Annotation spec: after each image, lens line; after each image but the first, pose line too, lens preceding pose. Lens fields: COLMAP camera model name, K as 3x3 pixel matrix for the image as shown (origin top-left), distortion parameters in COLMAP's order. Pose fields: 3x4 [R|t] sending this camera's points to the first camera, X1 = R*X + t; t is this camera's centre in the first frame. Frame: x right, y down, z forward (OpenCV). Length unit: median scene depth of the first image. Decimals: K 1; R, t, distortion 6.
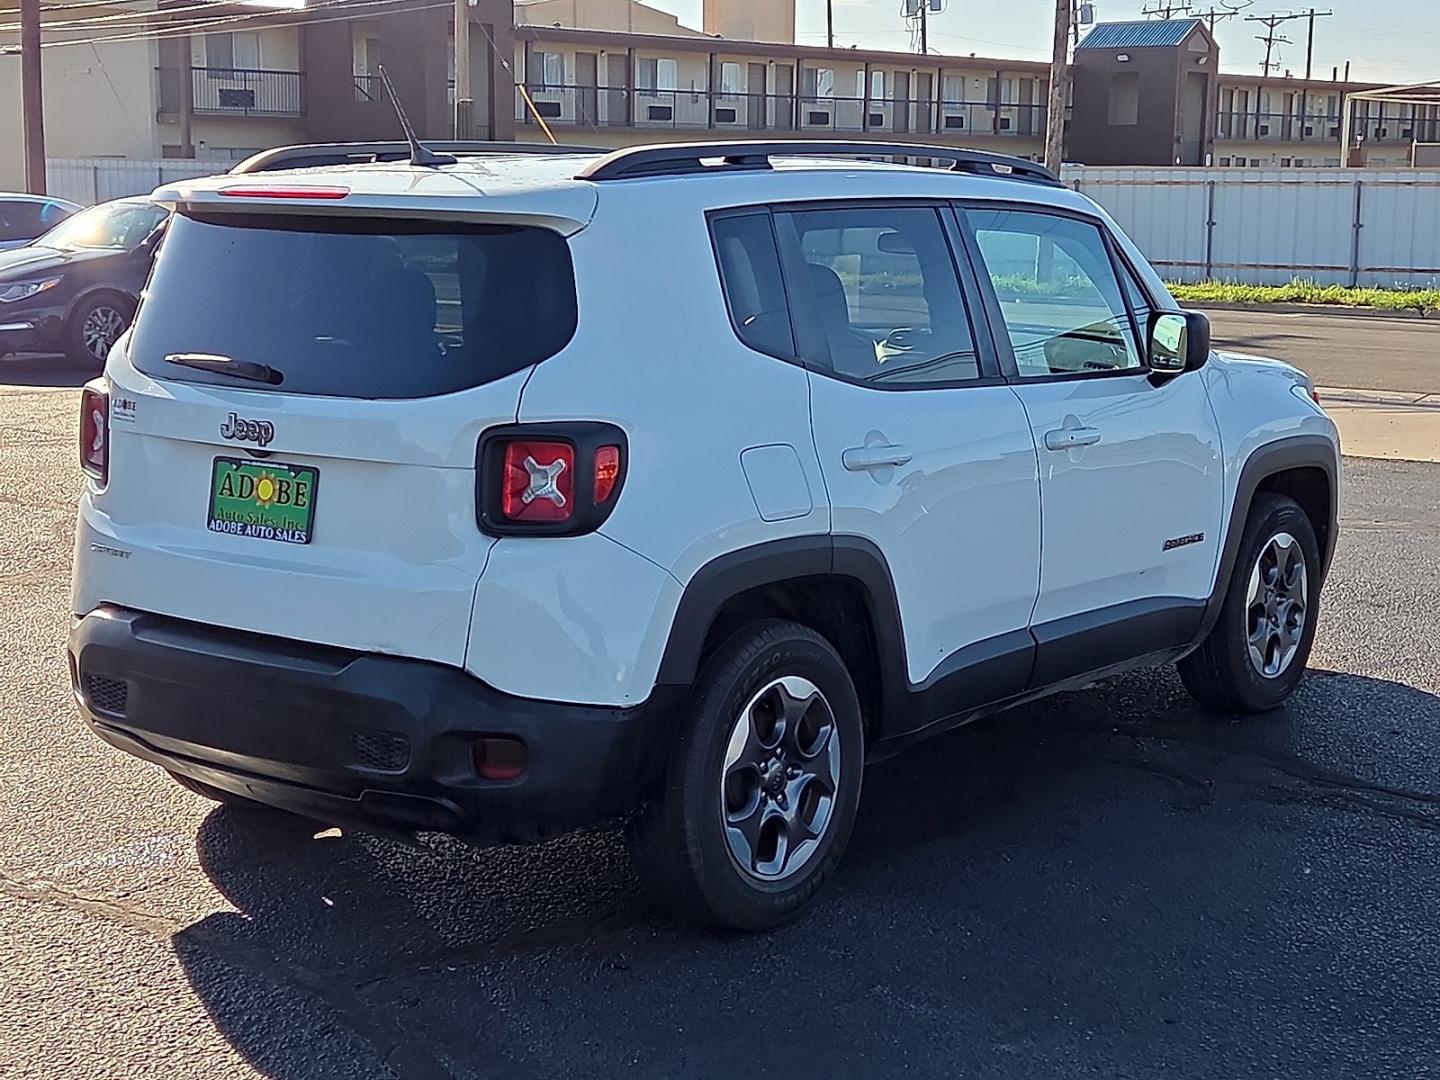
lens RADIAL K [[2379.0, 0, 686.4], [0, 2379.0, 561.7], [0, 0, 1]] dist [0.249762, -1.035266]
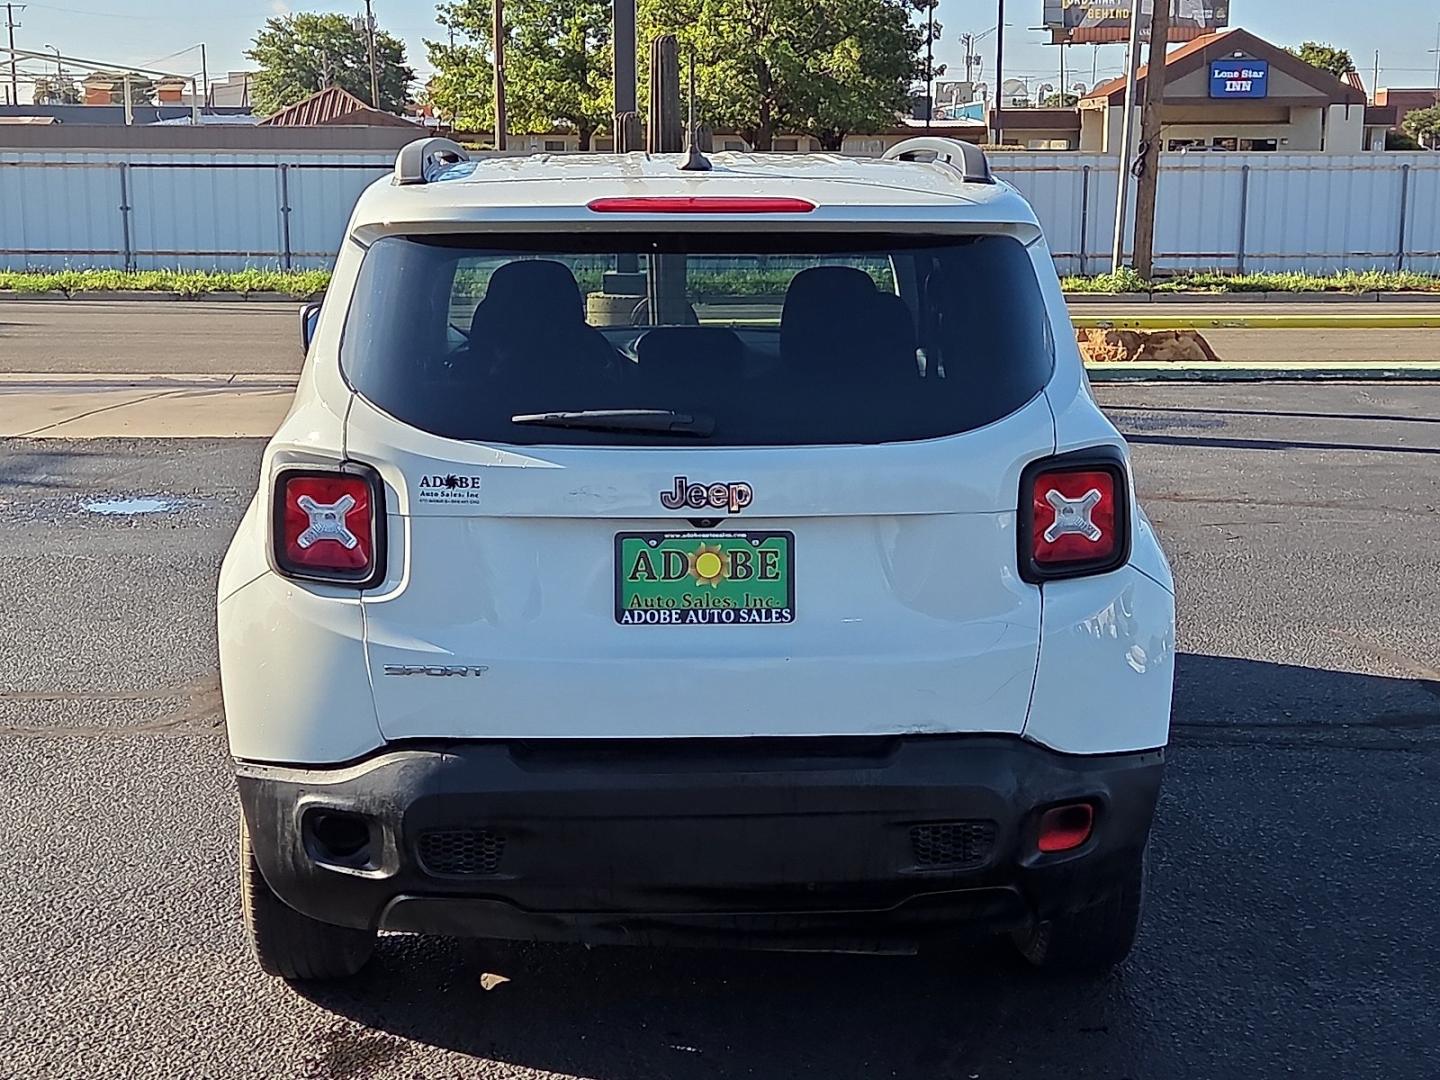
lens RADIAL K [[2379.0, 0, 686.4], [0, 2379.0, 561.7], [0, 0, 1]] dist [0.249762, -1.035266]
pose [[0.739836, -0.116642, 0.662599, -0.724979], [0.109537, 0.992599, 0.052428, -0.075129], [-0.663810, 0.033791, 0.747137, 0.389390]]
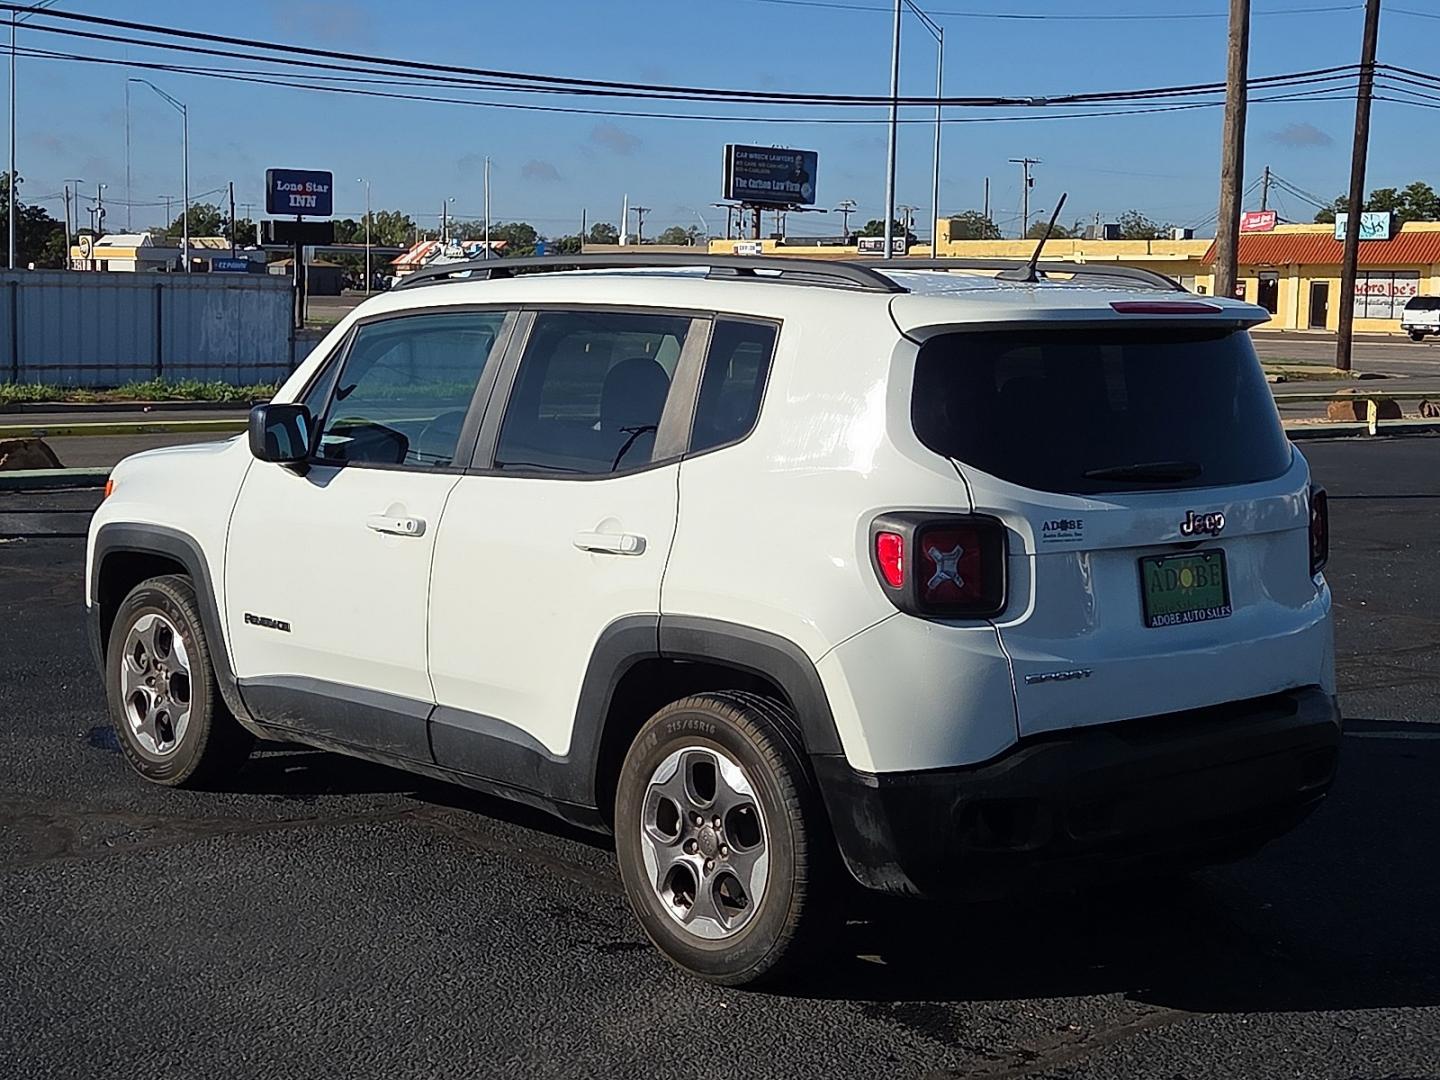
lens RADIAL K [[2361.0, 0, 618.6], [0, 2361.0, 539.4], [0, 0, 1]] dist [0.212630, -0.031713]
pose [[0.186377, -0.111447, 0.976137, -1.278921], [0.152273, 0.984816, 0.083364, -0.176675], [-0.970606, 0.133103, 0.200518, 1.028298]]
